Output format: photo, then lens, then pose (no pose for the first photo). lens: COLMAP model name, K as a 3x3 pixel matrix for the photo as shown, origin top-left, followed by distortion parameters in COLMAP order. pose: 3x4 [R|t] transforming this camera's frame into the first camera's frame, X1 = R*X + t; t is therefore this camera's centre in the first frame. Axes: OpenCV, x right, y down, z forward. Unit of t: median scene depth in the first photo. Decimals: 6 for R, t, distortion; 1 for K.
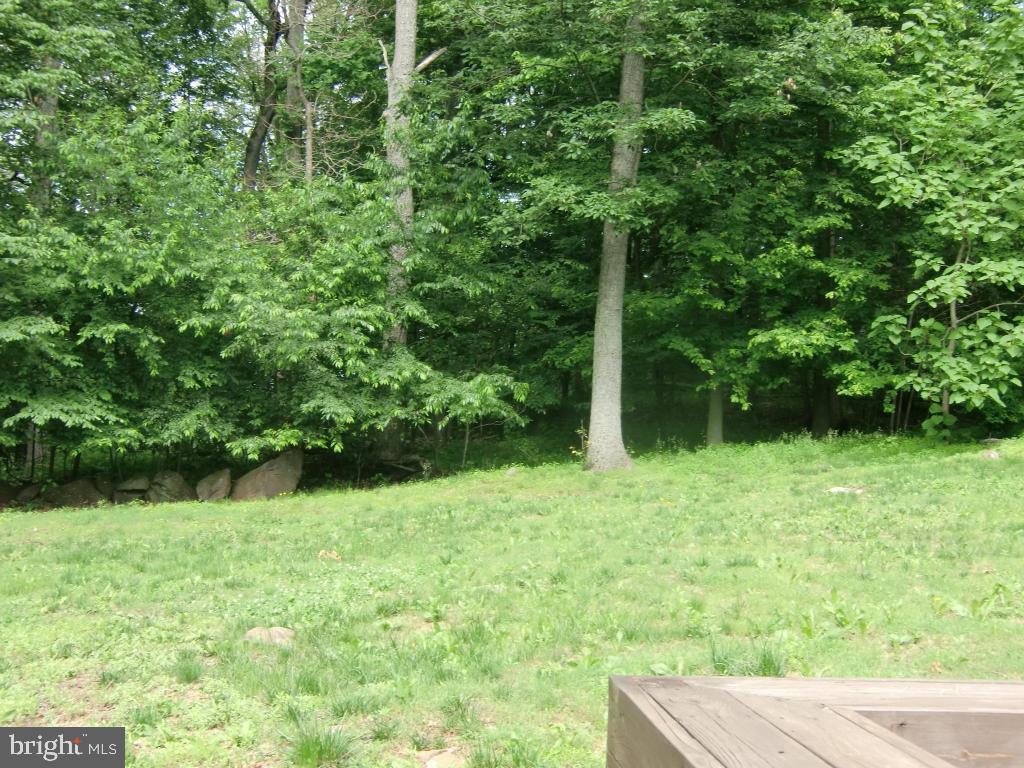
lens RADIAL K [[1238.8, 0, 512.0], [0, 1238.8, 384.0], [0, 0, 1]] dist [-0.171114, 0.490144]
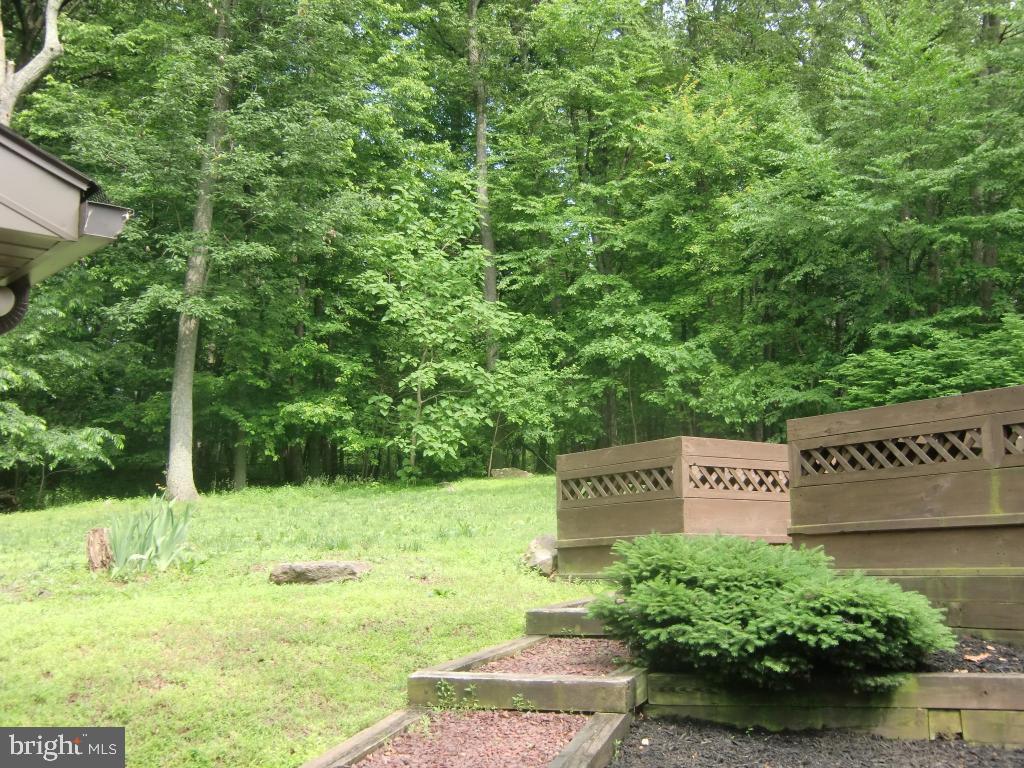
lens RADIAL K [[1238.8, 0, 512.0], [0, 1238.8, 384.0], [0, 0, 1]] dist [-0.171114, 0.490144]
pose [[0.866930, 0.048176, 0.496097, -0.278315], [-0.011282, 0.996960, -0.077100, 0.040487], [-0.498303, 0.061243, 0.864837, -0.332522]]
